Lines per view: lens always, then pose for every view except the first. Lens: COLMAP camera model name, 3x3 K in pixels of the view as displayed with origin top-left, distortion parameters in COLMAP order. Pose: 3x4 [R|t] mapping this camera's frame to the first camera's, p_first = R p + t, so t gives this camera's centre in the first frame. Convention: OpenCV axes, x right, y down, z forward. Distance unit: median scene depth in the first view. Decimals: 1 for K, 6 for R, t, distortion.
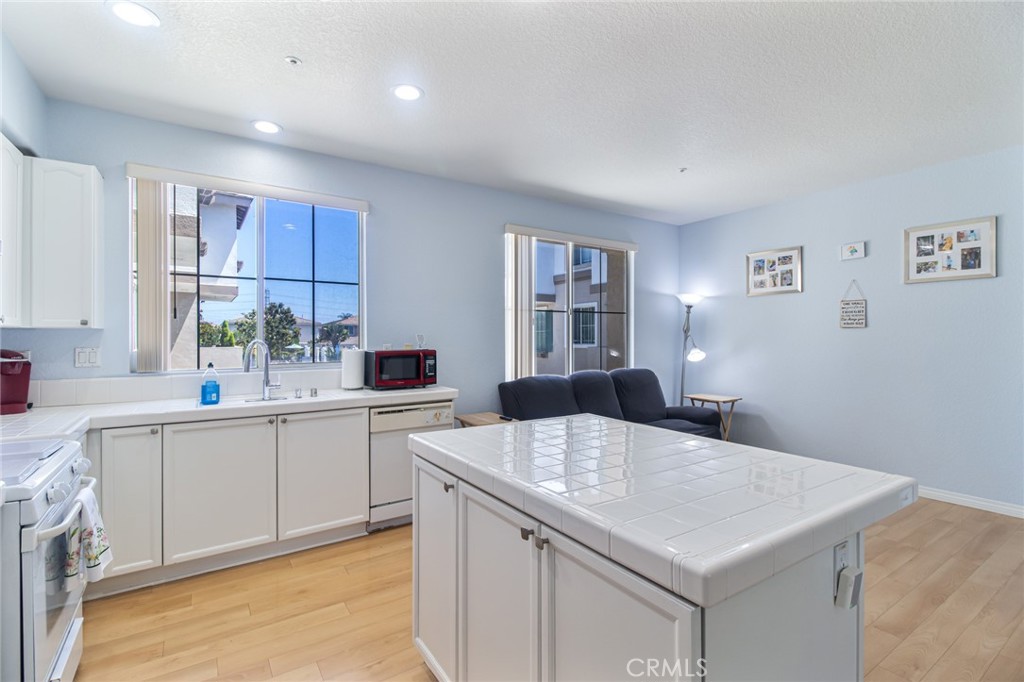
lens RADIAL K [[472.9, 0, 515.1], [0, 472.9, 337.1], [0, 0, 1]] dist [0.021765, -0.017025]
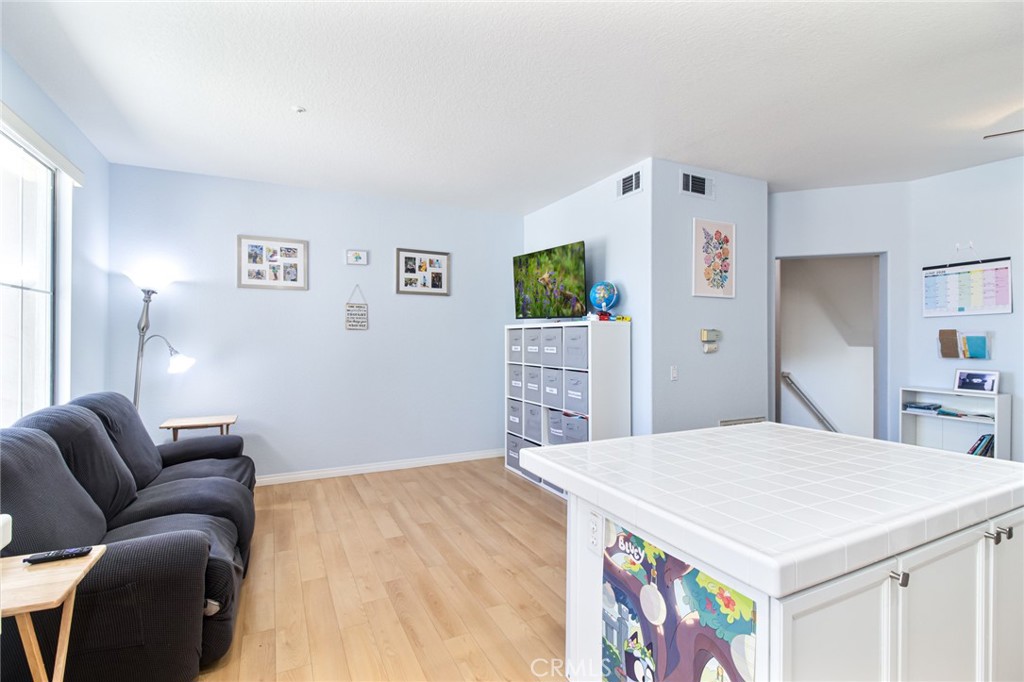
lens RADIAL K [[472.9, 0, 515.1], [0, 472.9, 337.1], [0, 0, 1]] dist [0.021765, -0.017025]
pose [[0.119922, 0.003006, 0.992779, -0.339285], [-0.002923, 0.999992, -0.002675, -0.001054], [-0.992779, -0.002581, 0.119930, 0.593182]]
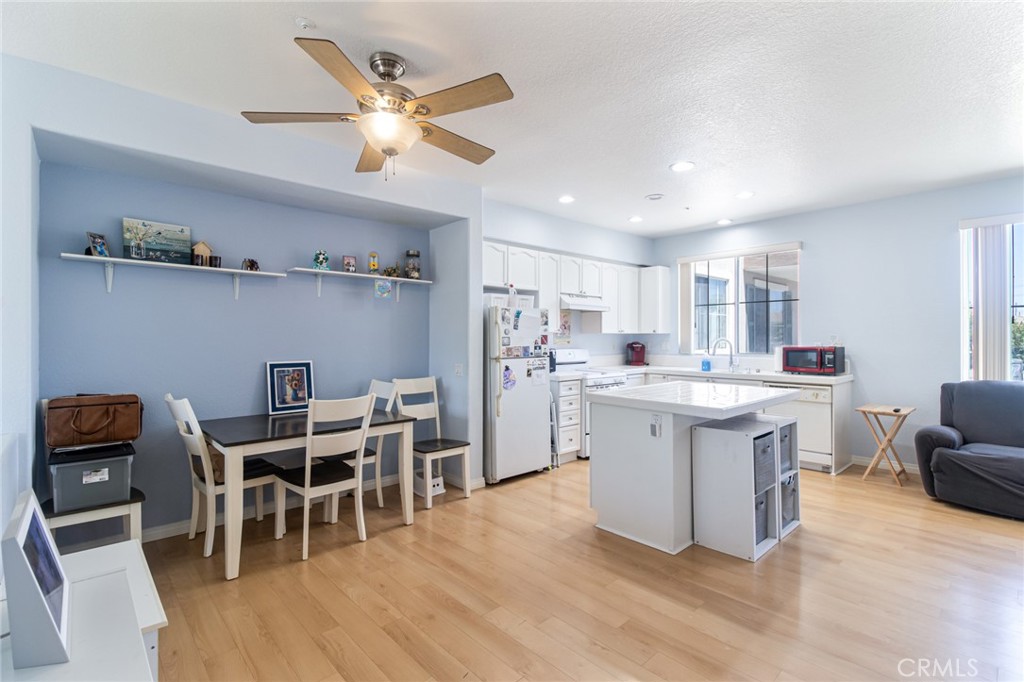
lens RADIAL K [[472.9, 0, 515.1], [0, 472.9, 337.1], [0, 0, 1]] dist [0.021765, -0.017025]
pose [[0.153538, 0.001059, -0.988142, 0.939360], [0.001516, 0.999998, 0.001307, -0.003240], [0.988142, -0.001699, 0.153536, -0.057690]]
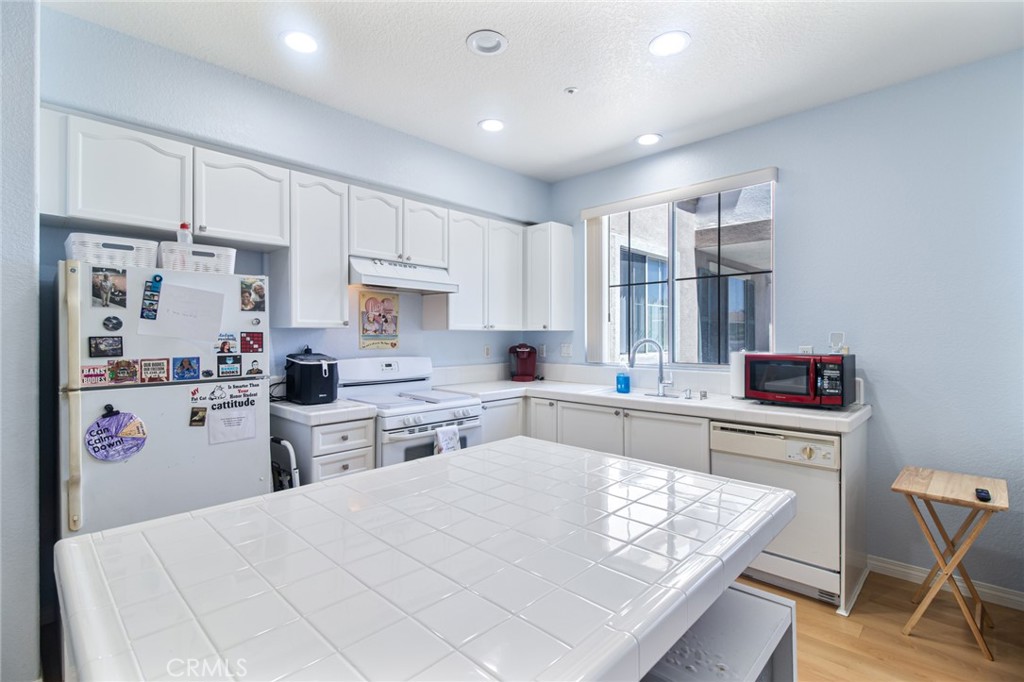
lens RADIAL K [[472.9, 0, 515.1], [0, 472.9, 337.1], [0, 0, 1]] dist [0.021765, -0.017025]
pose [[0.217406, 0.003720, -0.976074, 0.370754], [0.000992, 0.999991, 0.004032, -0.002802], [0.976081, -0.001845, 0.217401, 0.387081]]
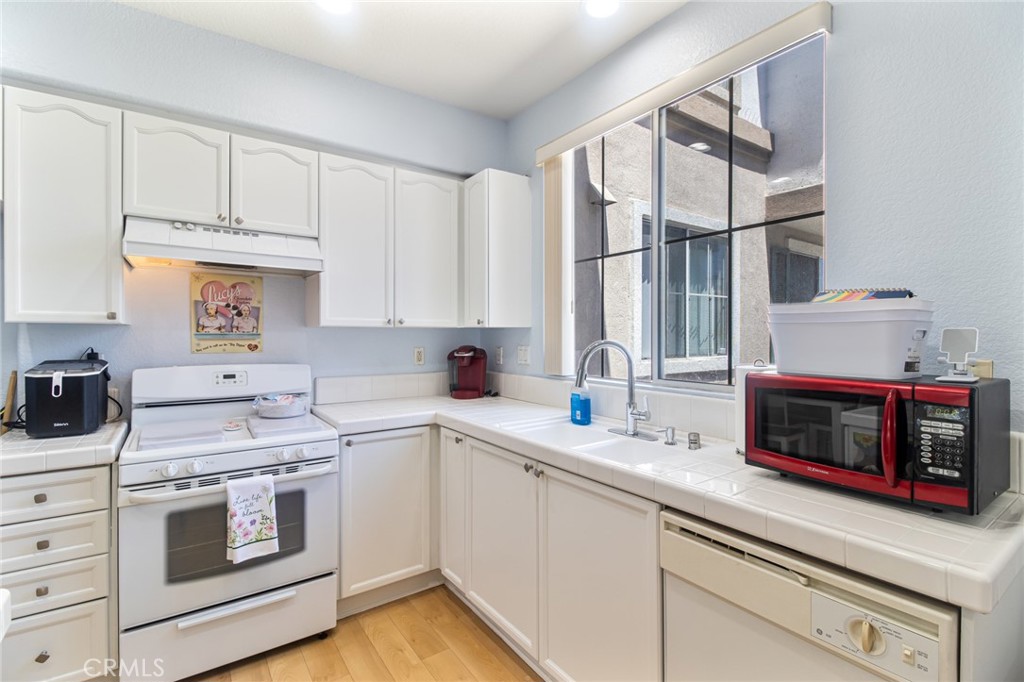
lens RADIAL K [[467.2, 0, 514.1], [0, 467.2, 337.1], [0, 0, 1]] dist [0.022355, -0.014959]
pose [[0.024402, 0.007376, -0.999675, 0.087181], [-0.000144, 0.999973, 0.007374, -0.003158], [0.999702, -0.000036, 0.024402, 0.704994]]
